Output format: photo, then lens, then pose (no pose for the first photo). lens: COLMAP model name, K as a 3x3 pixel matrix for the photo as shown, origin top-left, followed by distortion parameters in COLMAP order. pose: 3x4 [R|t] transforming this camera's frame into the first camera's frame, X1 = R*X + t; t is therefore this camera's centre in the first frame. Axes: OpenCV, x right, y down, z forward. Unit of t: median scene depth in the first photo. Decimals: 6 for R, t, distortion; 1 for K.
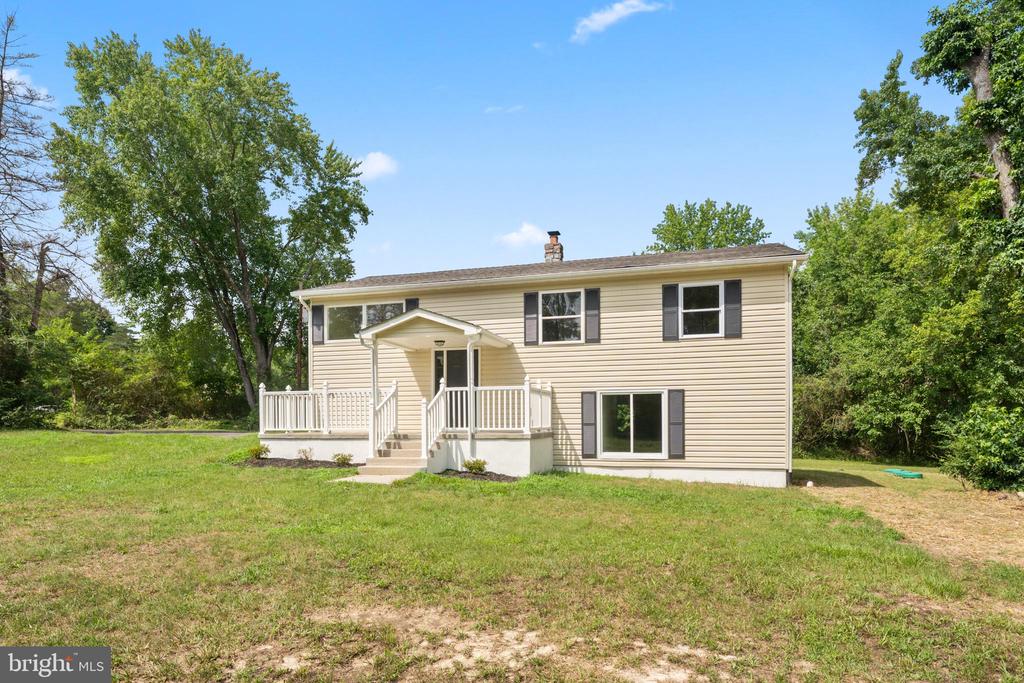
lens RADIAL K [[497.7, 0, 512.8], [0, 497.7, 364.0], [0, 0, 1]] dist [0.000683, -0.000249]
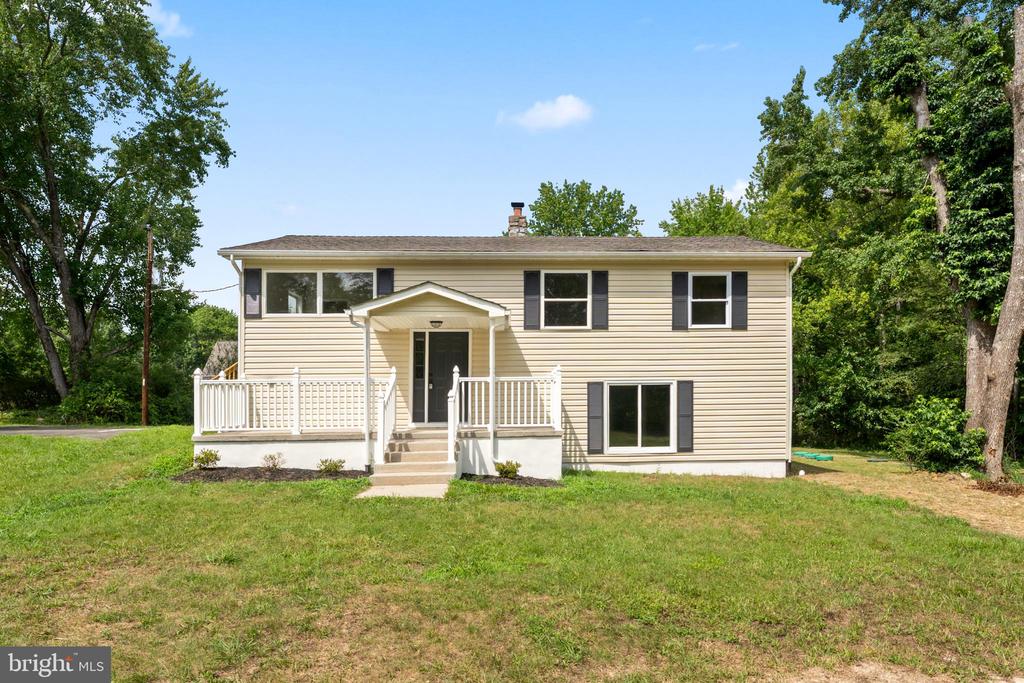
lens RADIAL K [[539.2, 0, 512.0], [0, 539.2, 341.5], [0, 0, 1]] dist [0.000798, -0.000099]
pose [[0.959768, 0.026035, 0.279583, -0.285629], [-0.025354, 0.999660, -0.006053, -0.009945], [-0.279646, -0.001279, 0.960102, 0.082910]]
